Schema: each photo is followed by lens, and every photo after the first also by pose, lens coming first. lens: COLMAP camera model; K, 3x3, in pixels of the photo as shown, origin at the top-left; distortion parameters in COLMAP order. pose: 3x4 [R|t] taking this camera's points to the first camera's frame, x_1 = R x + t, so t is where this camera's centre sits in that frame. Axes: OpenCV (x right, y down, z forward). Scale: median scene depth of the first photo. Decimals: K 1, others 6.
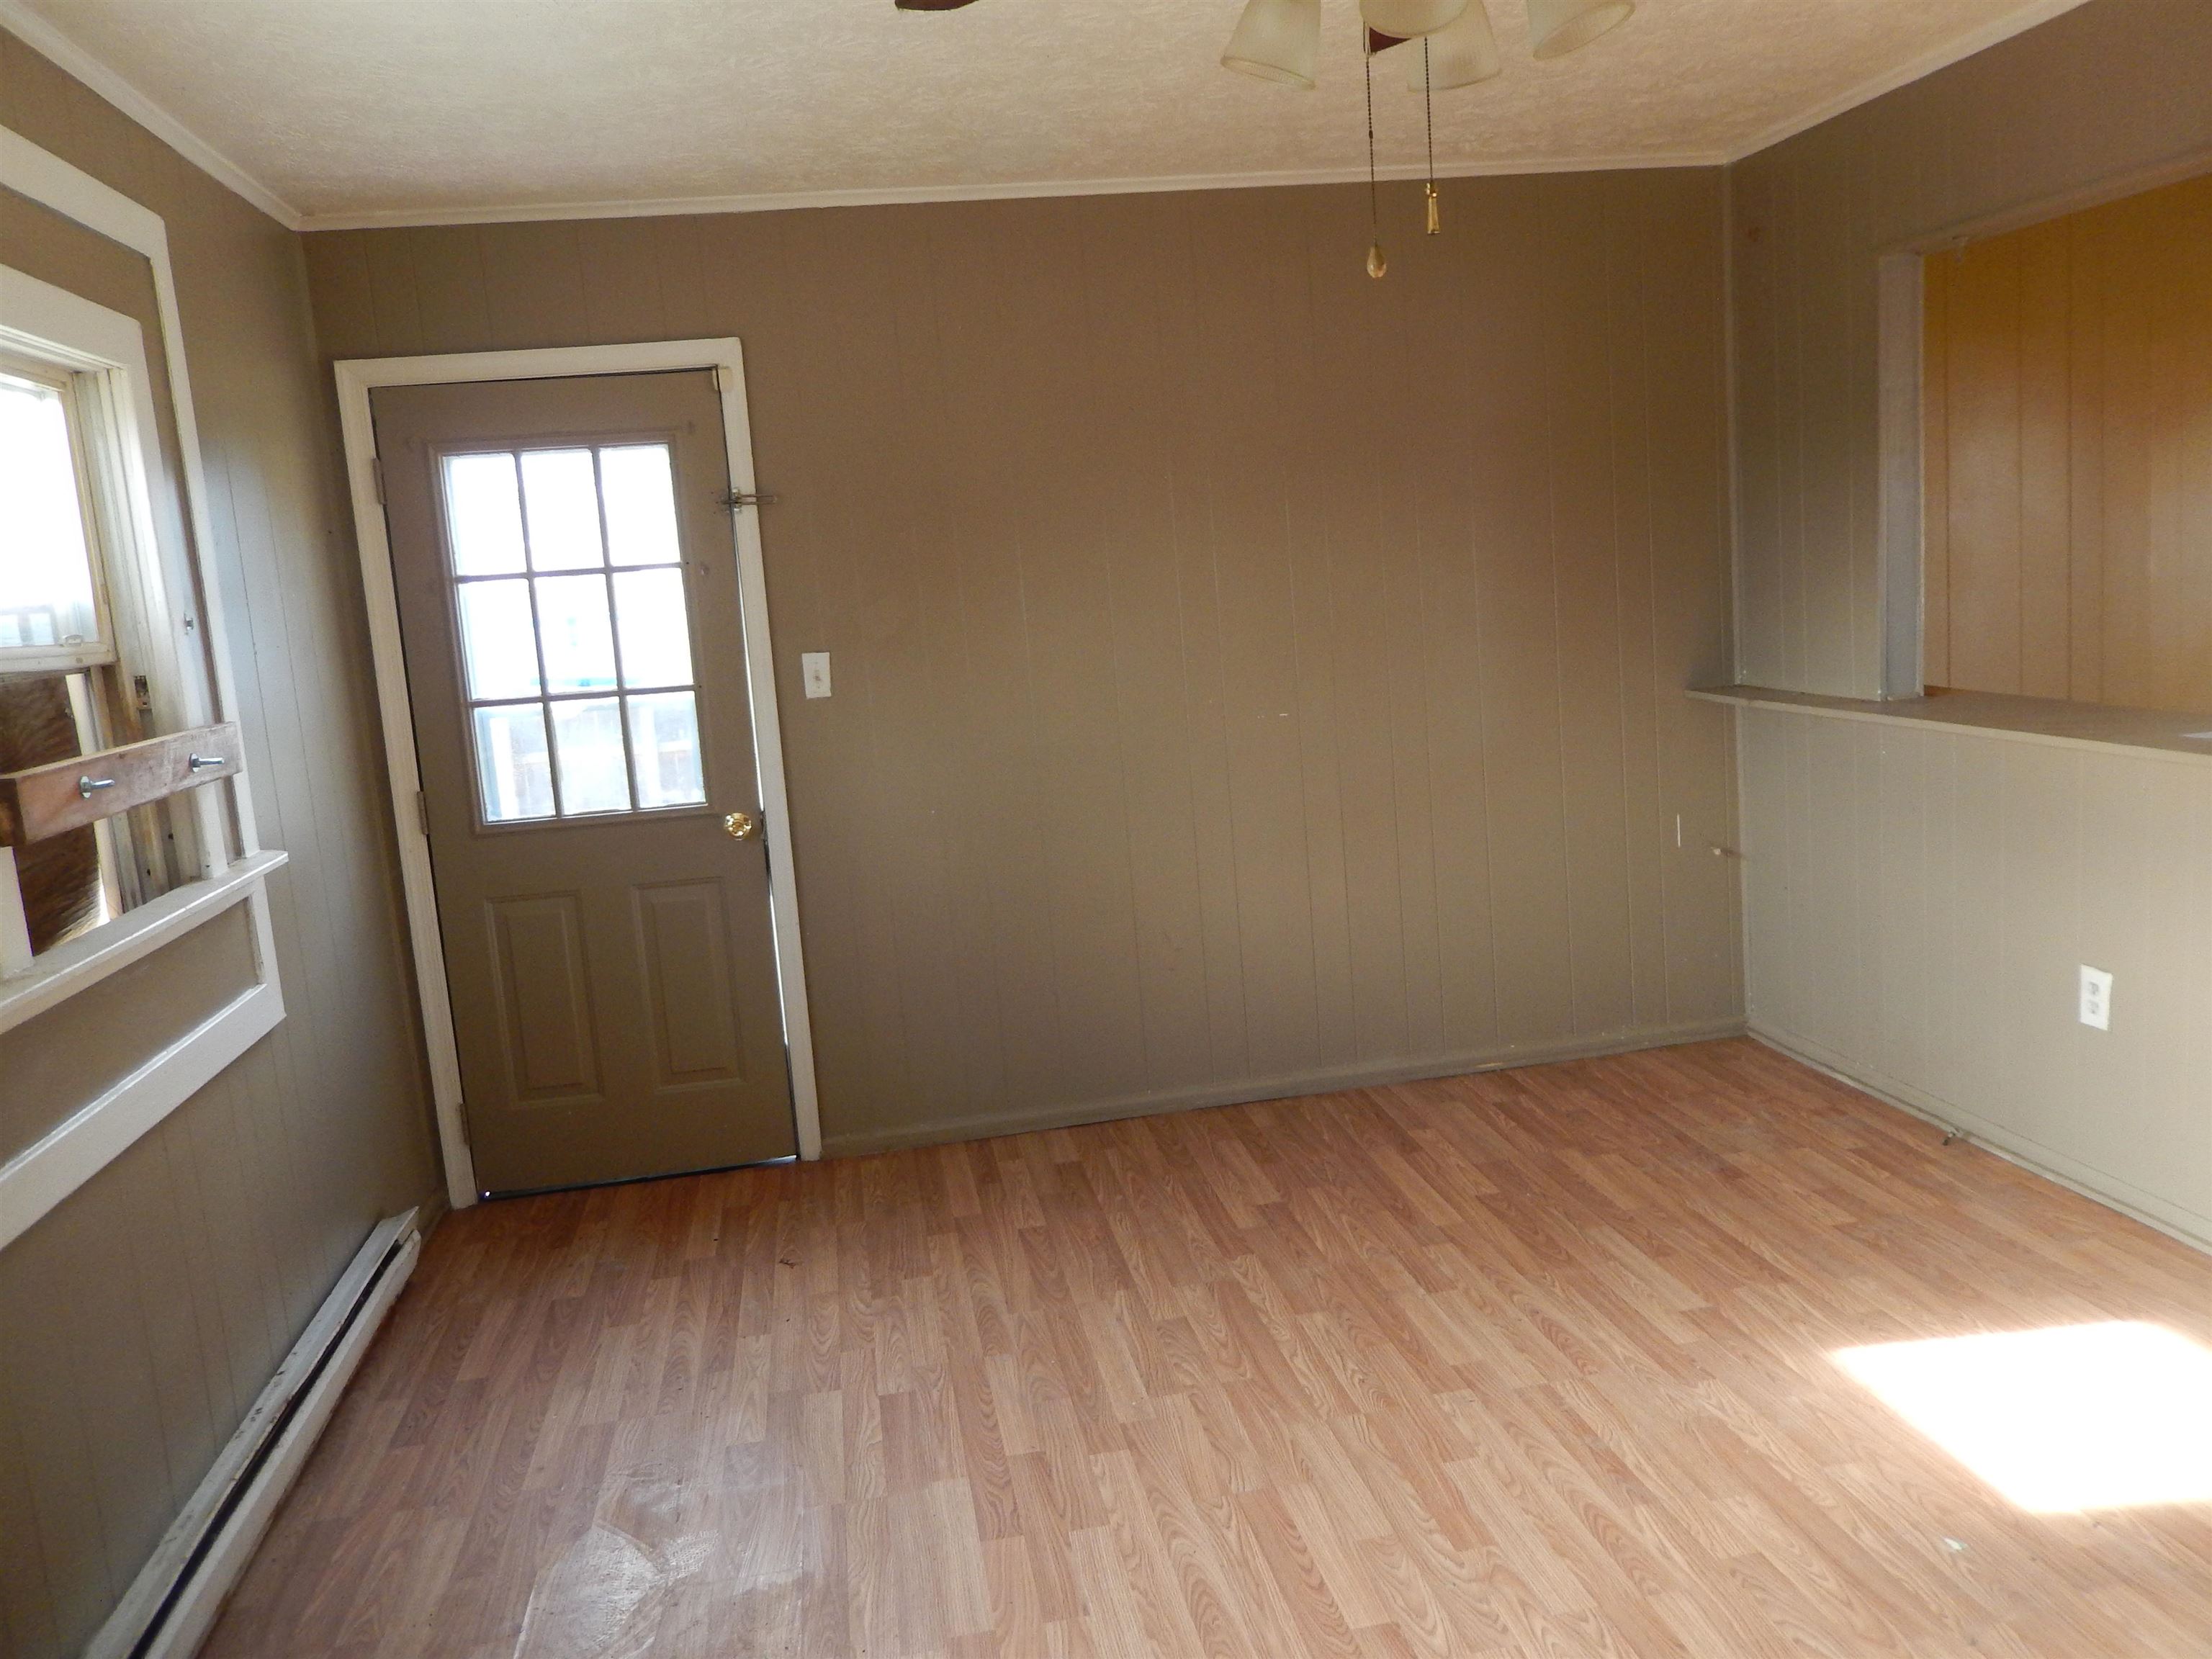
lens RADIAL K [[1653.2, 0, 1099.3], [0, 1653.2, 817.4], [0, 0, 1]] dist [0.006036, -0.008646]
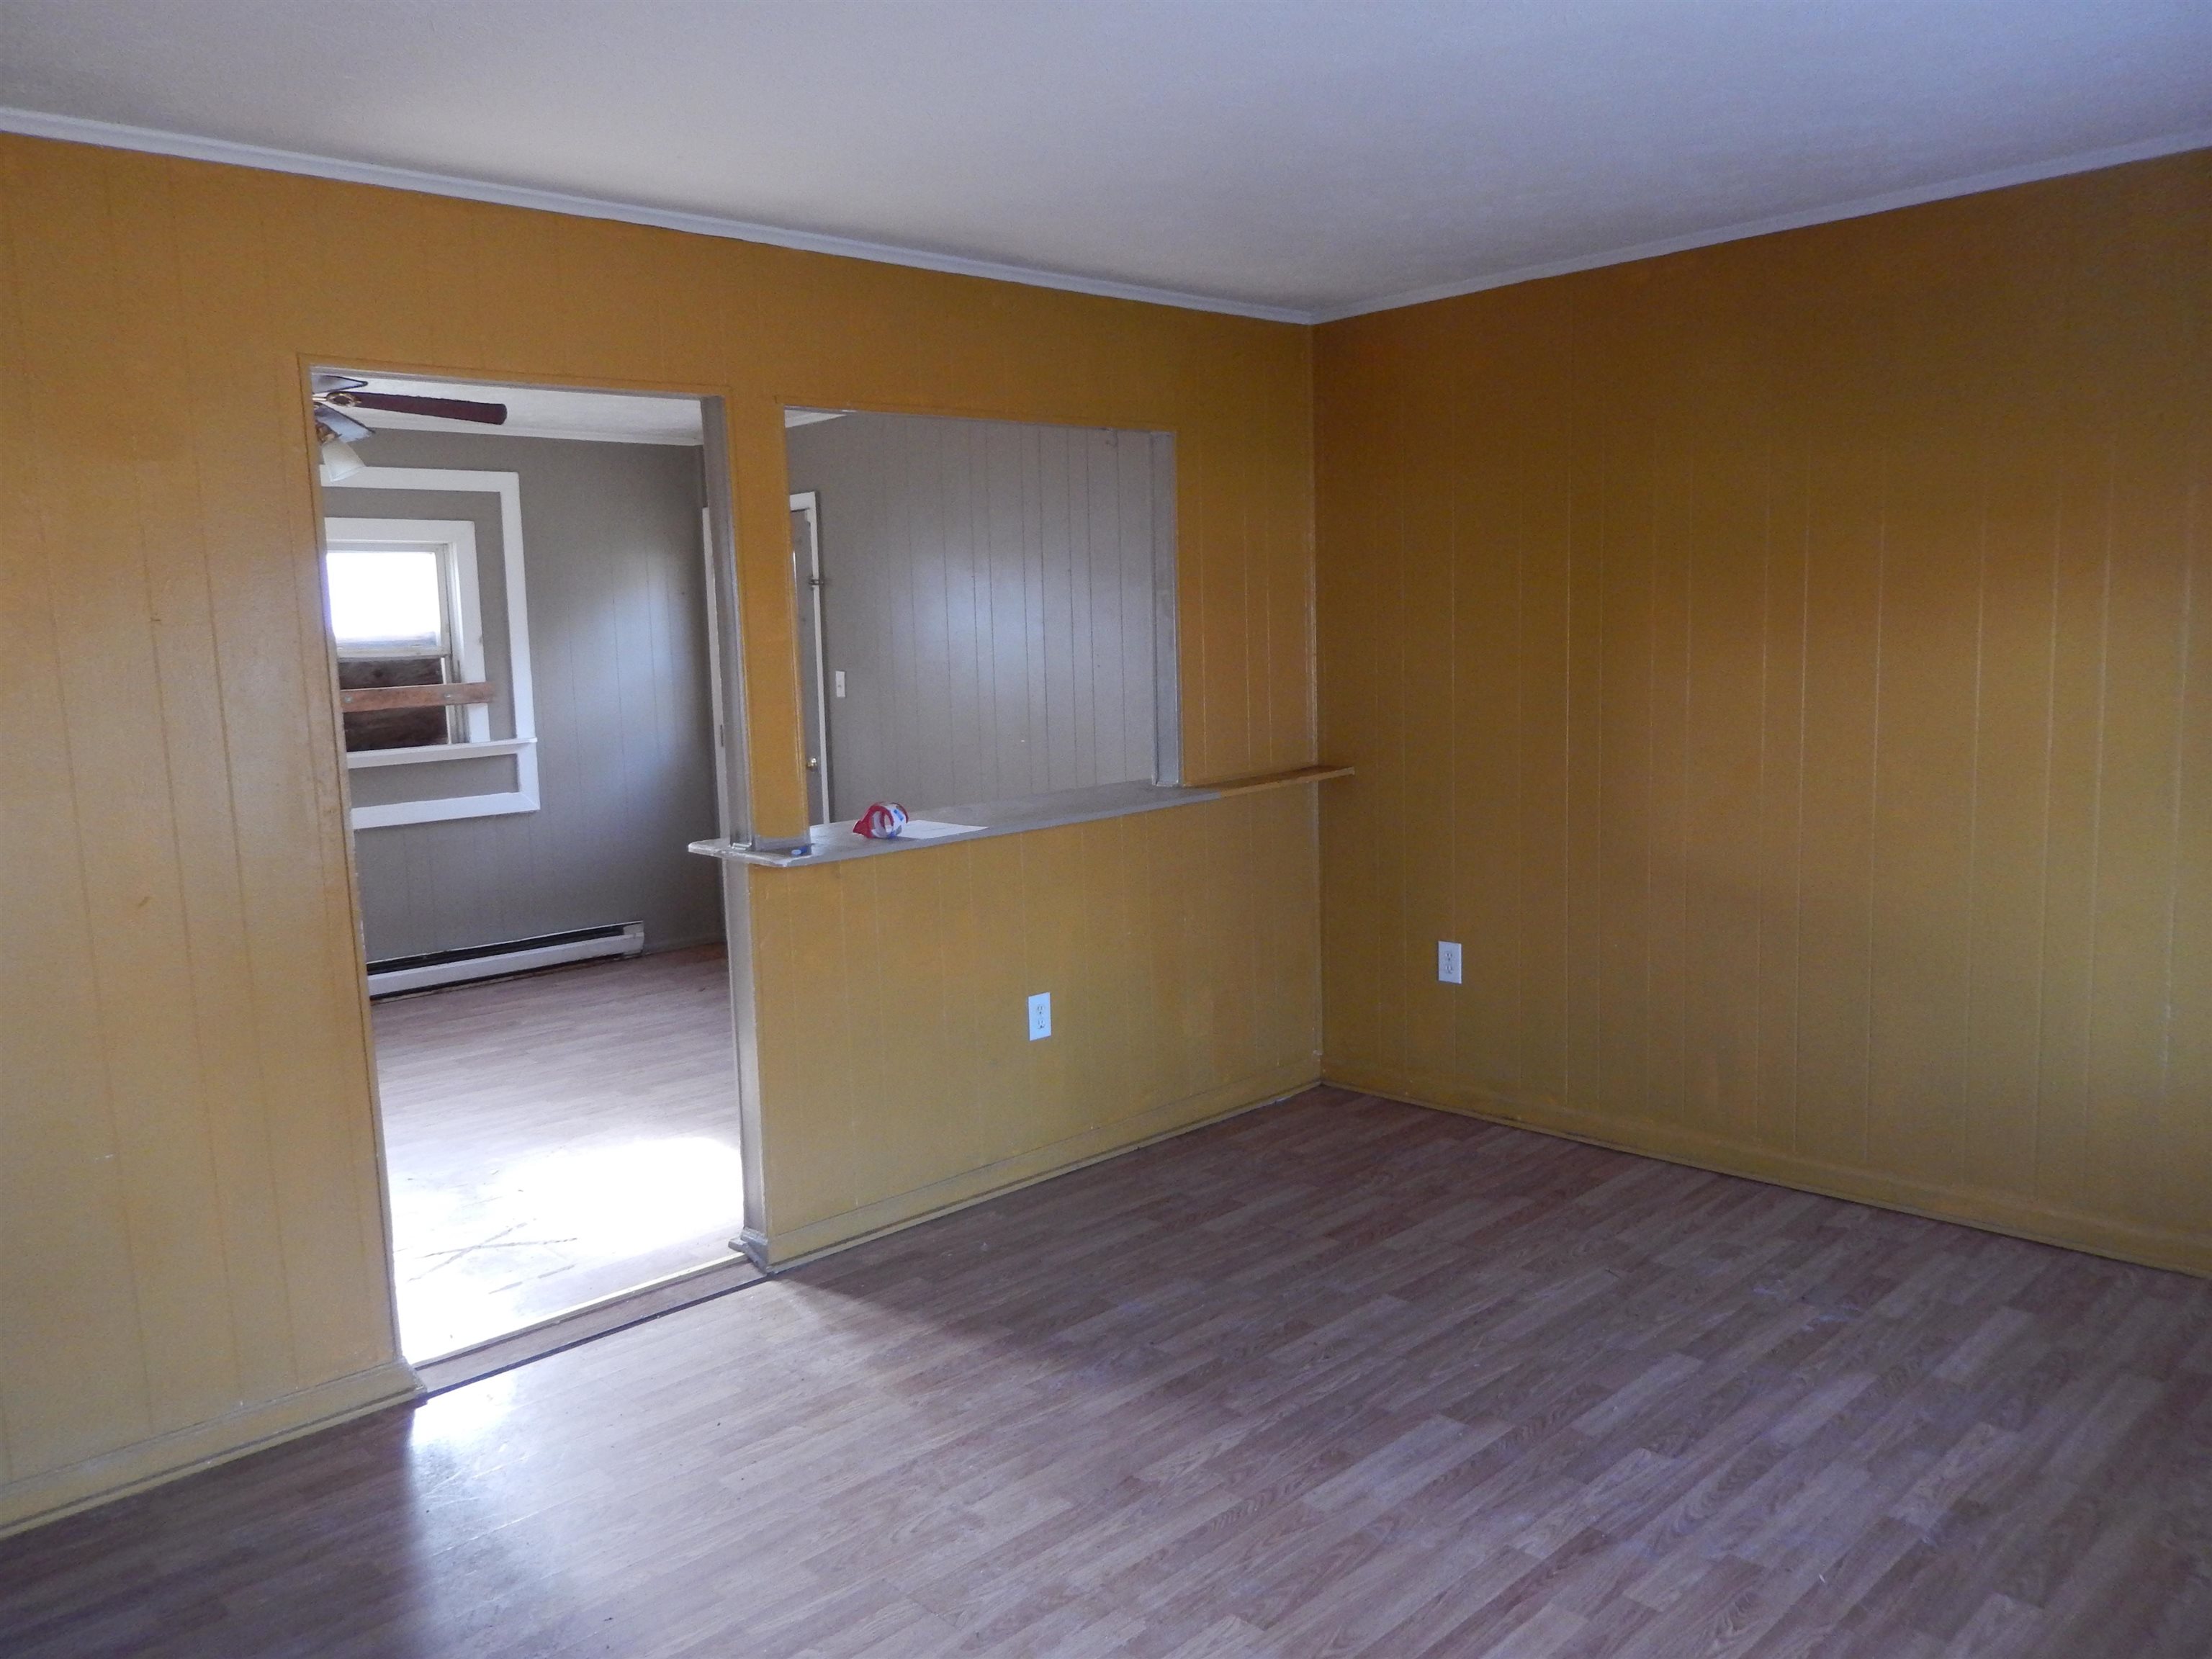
lens RADIAL K [[1653.2, 0, 1099.3], [0, 1653.2, 817.4], [0, 0, 1]] dist [0.006036, -0.008646]
pose [[0.554178, 0.154808, -0.817876, 1.470648], [-0.134167, 0.986319, 0.095781, -0.155566], [0.821515, 0.056653, 0.567366, 0.259314]]
